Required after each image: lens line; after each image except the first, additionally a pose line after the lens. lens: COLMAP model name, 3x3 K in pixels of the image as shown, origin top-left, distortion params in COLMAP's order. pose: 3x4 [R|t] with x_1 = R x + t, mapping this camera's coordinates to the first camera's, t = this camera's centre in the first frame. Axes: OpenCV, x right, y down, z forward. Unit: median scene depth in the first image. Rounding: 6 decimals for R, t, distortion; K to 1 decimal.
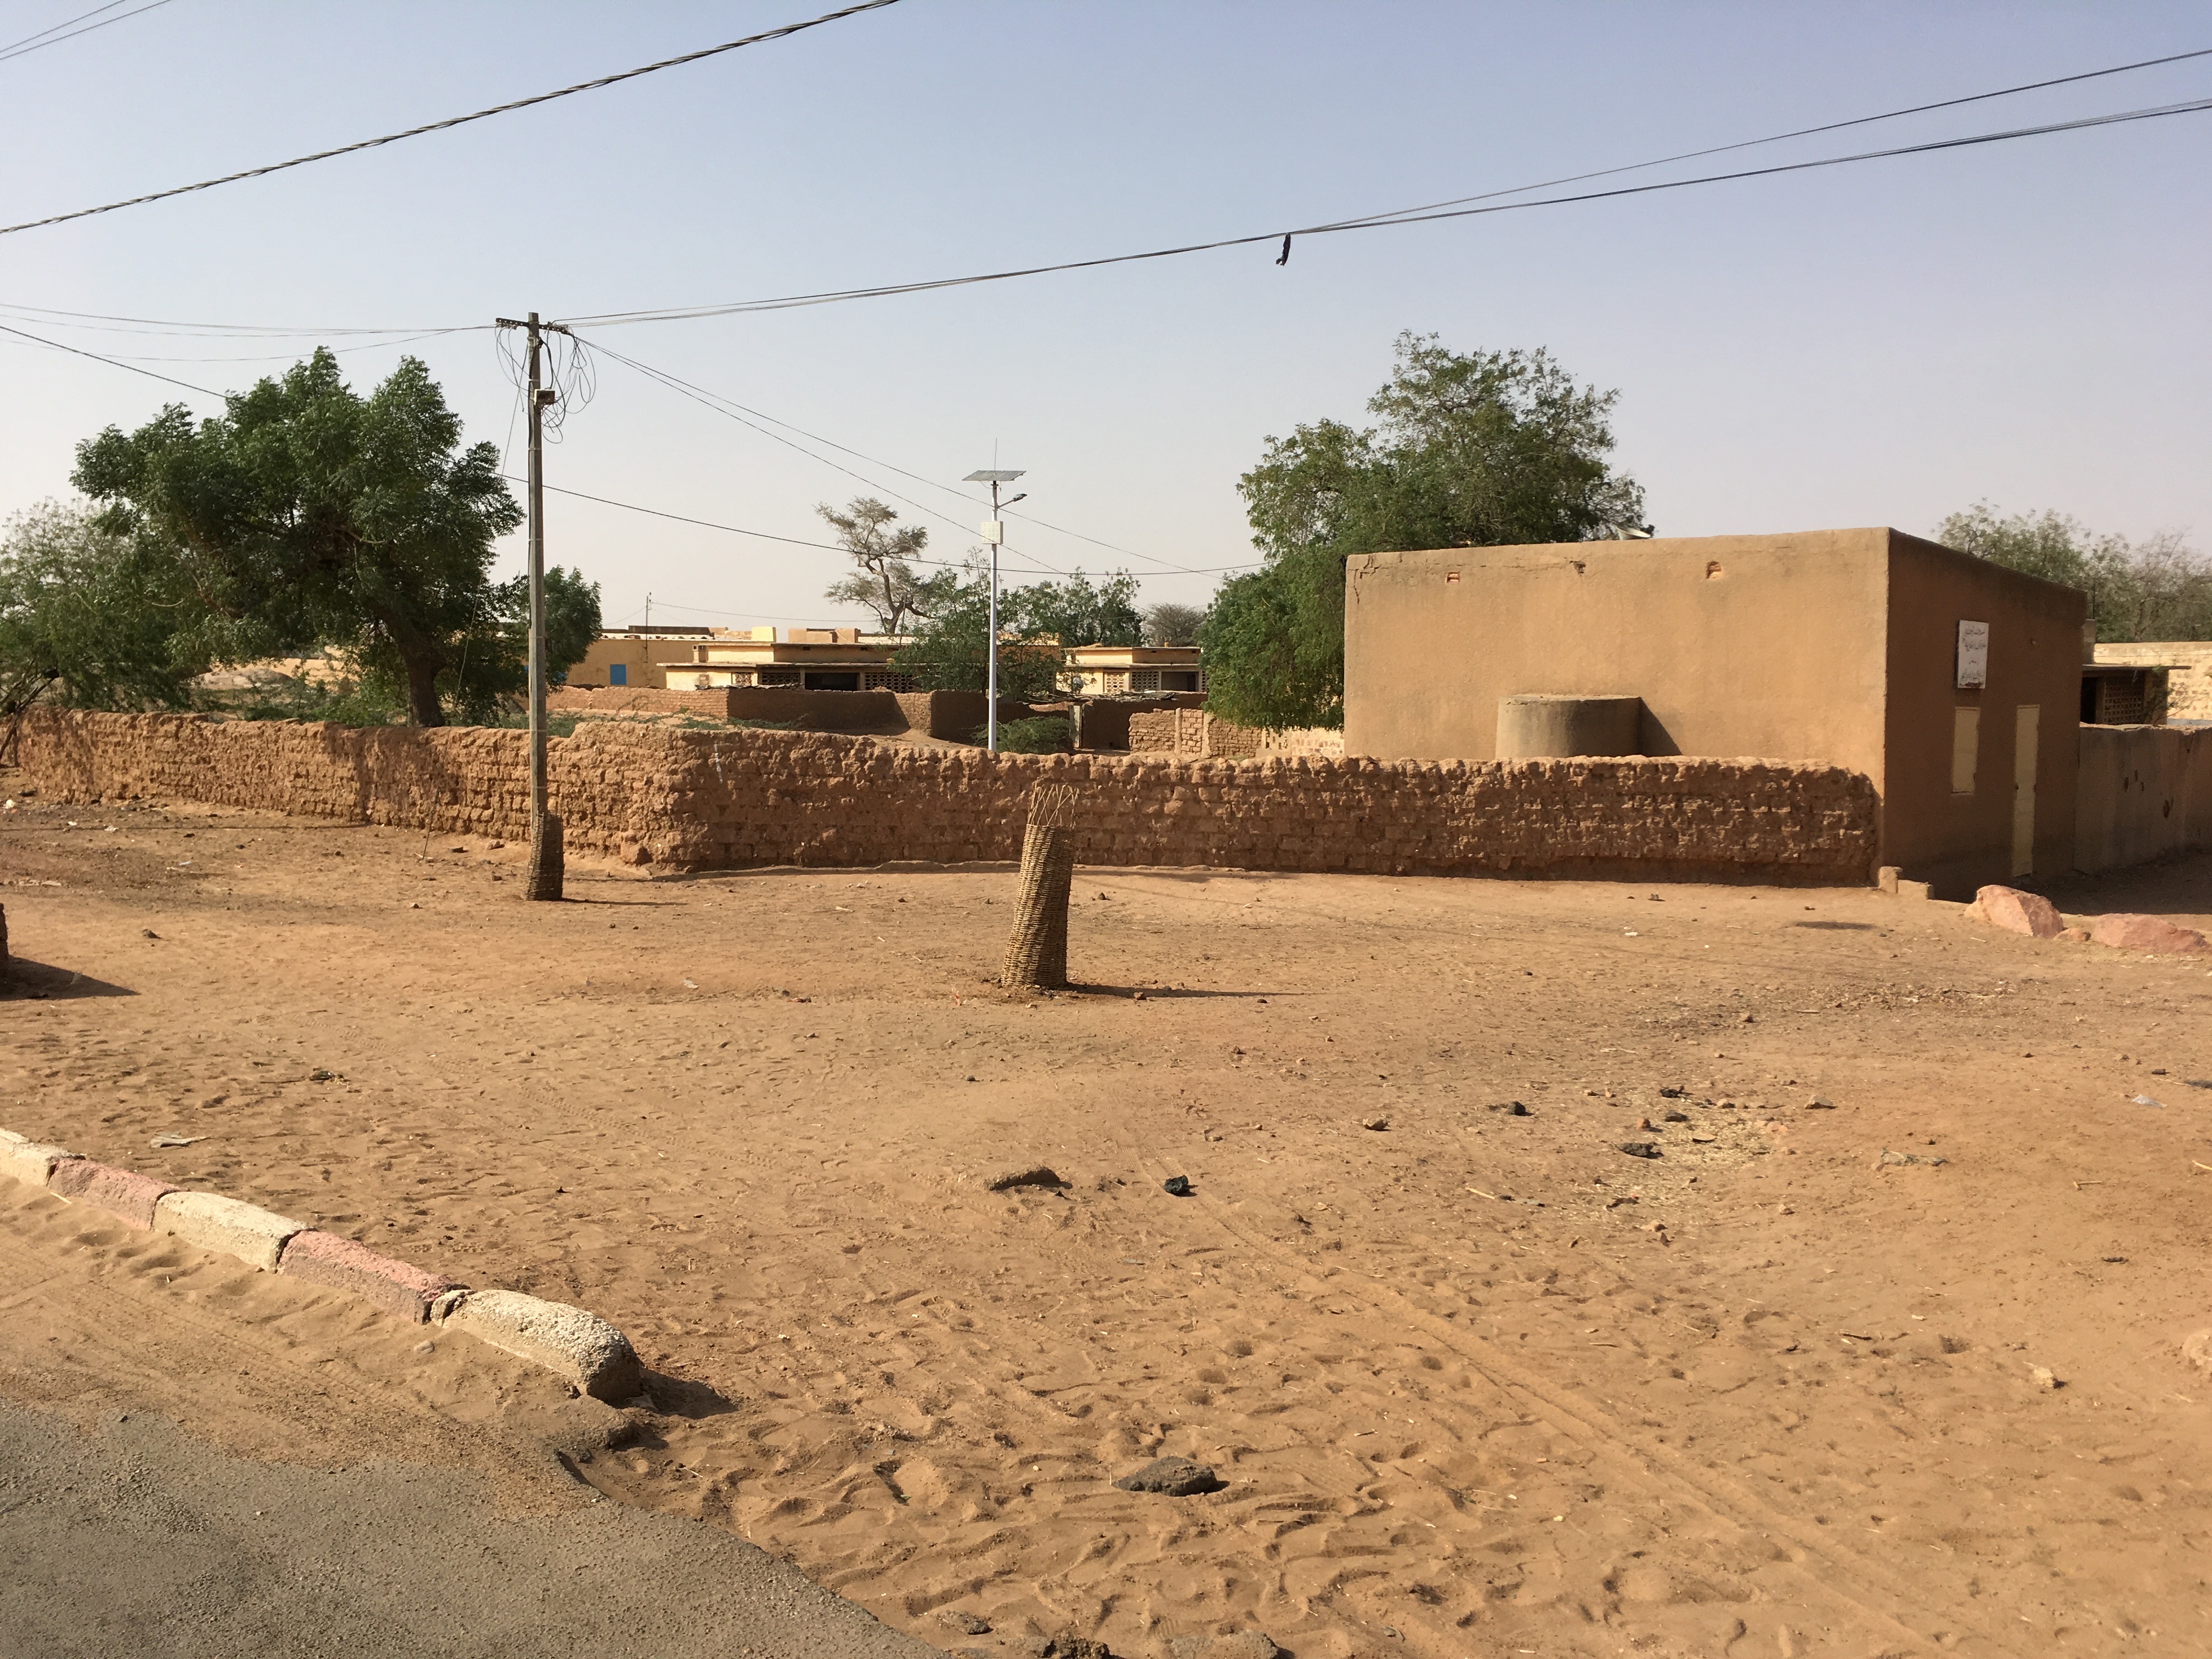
lens RADIAL K [[1853.6, 0, 1106.0], [0, 1853.6, 829.5], [0, 0, 1]] dist [0.103100, -0.143880]
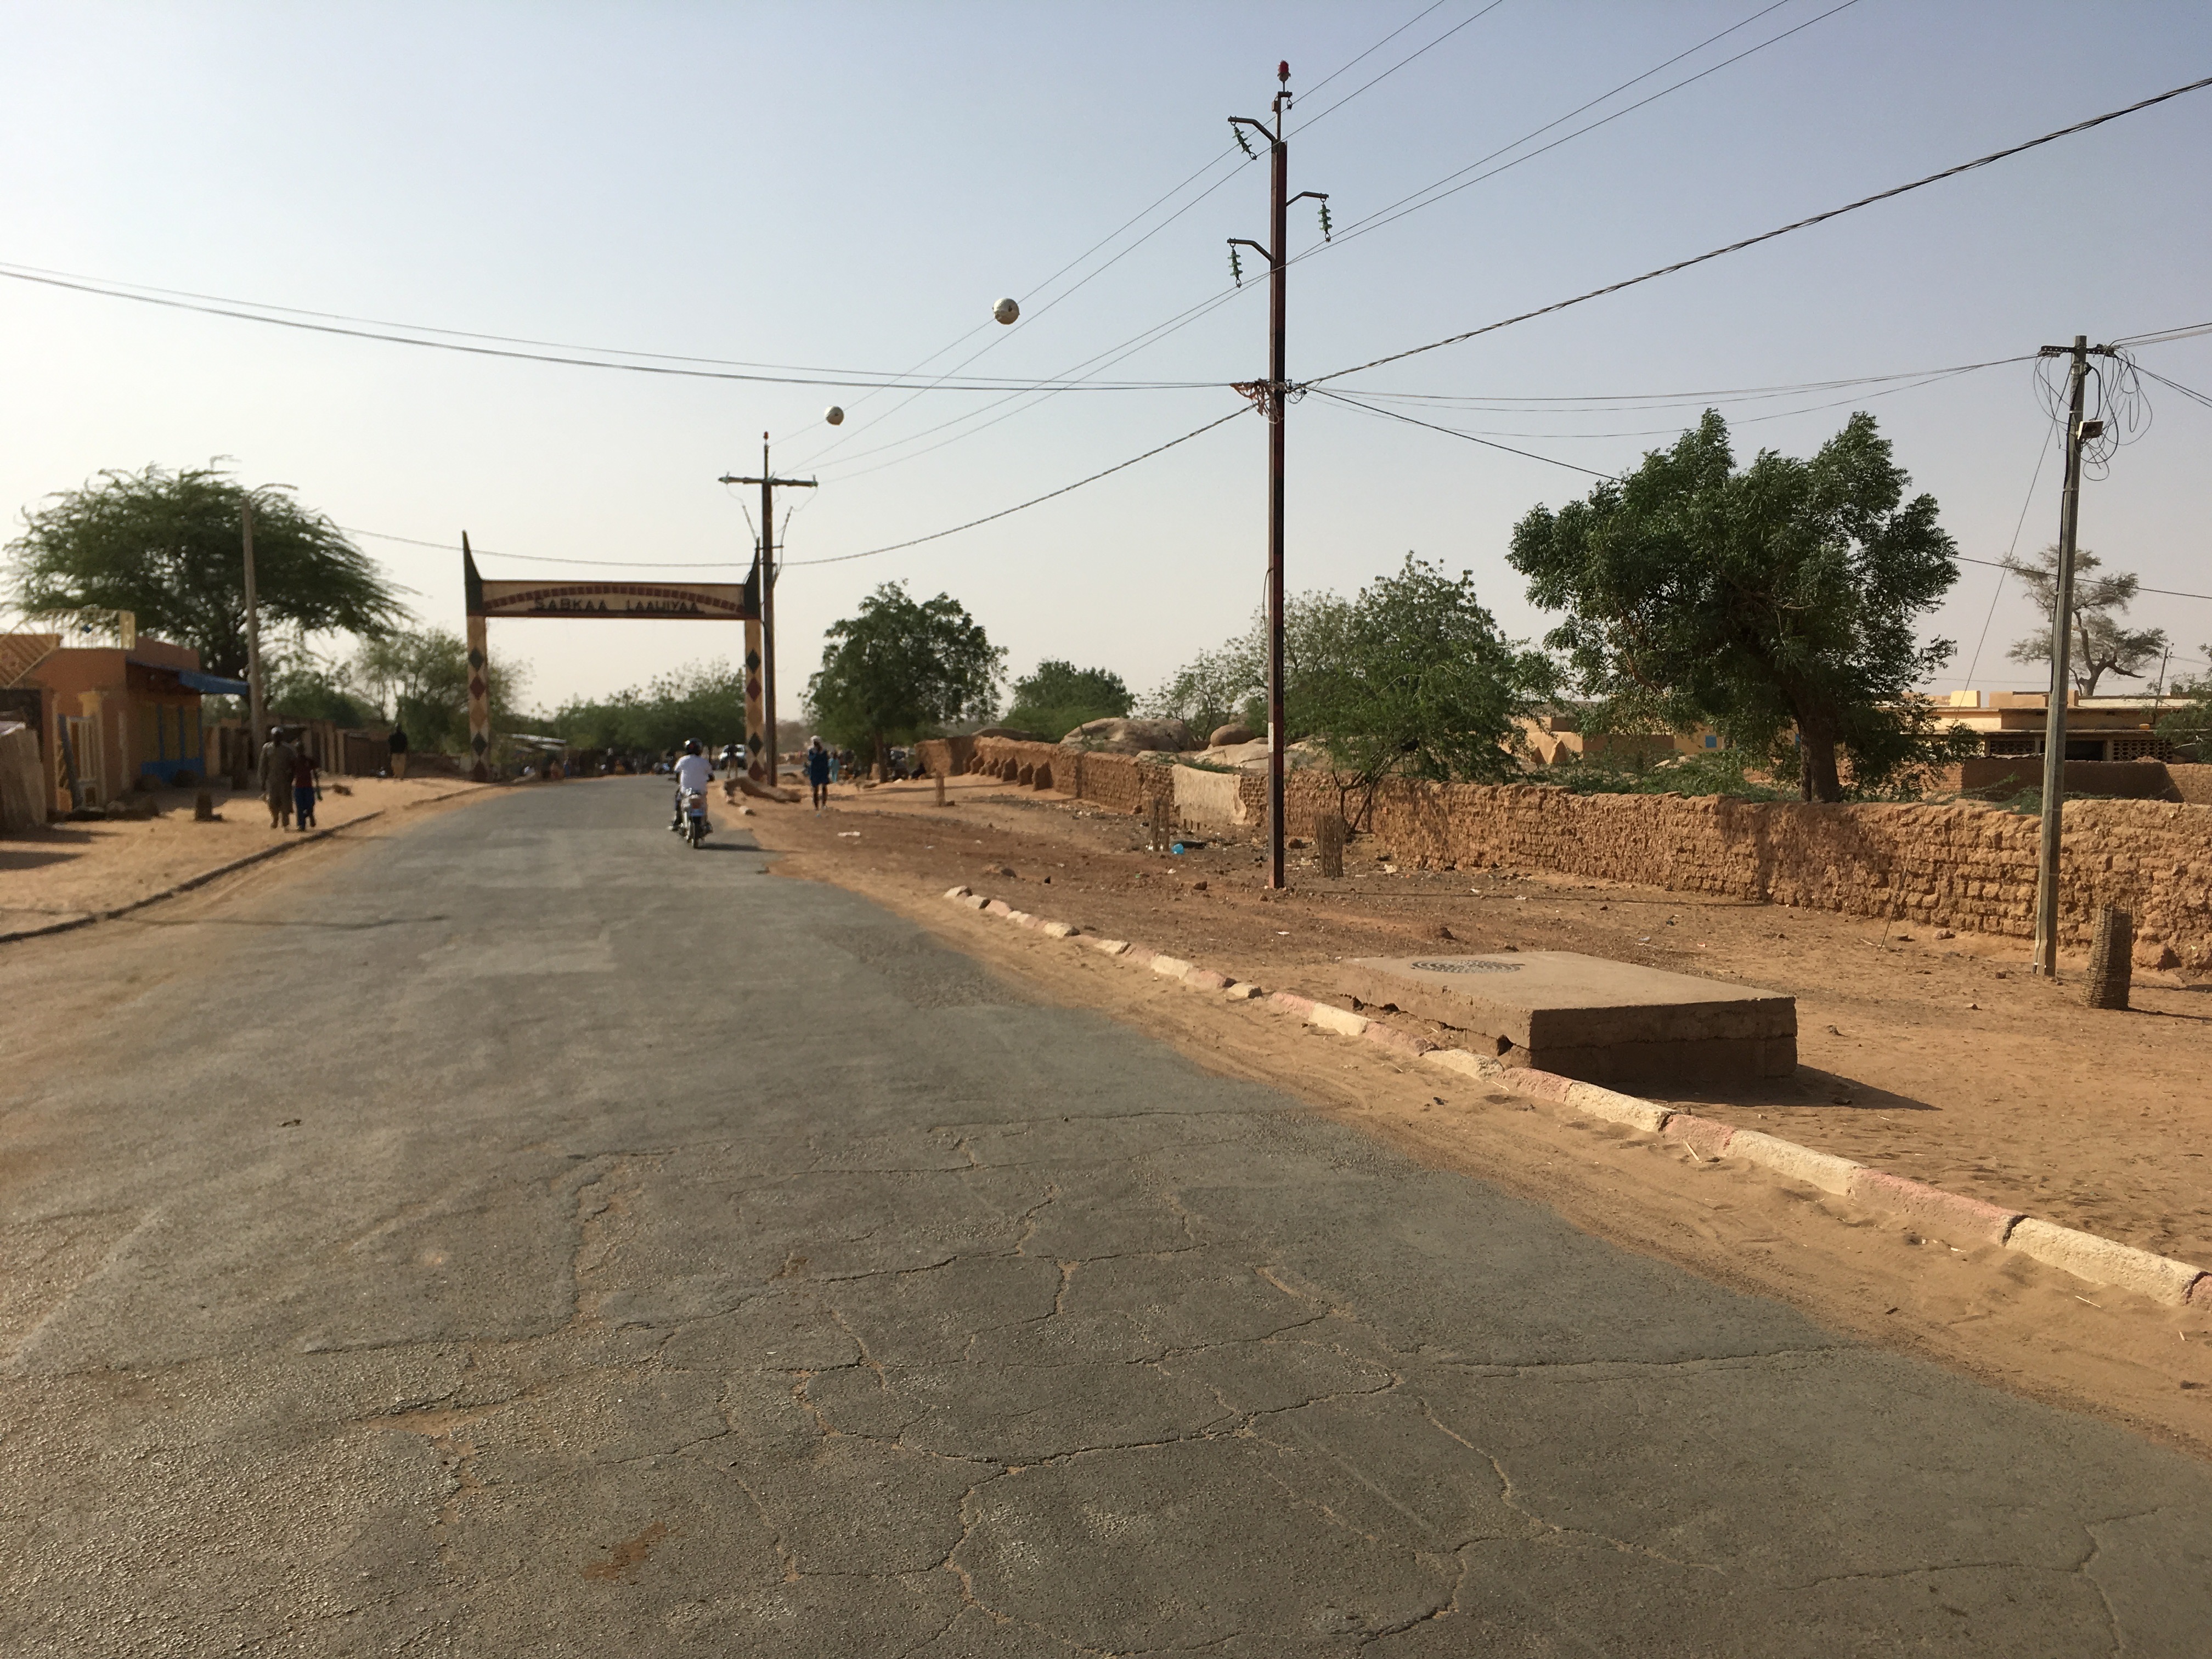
lens RADIAL K [[1887.0, 0, 1106.0], [0, 1887.0, 829.5], [0, 0, 1]] dist [0.001242, -0.008521]
pose [[0.835895, 0.021226, -0.548478, -0.149298], [-0.041910, 0.998803, -0.025217, -0.002184], [0.547287, 0.044066, 0.835784, 0.016720]]
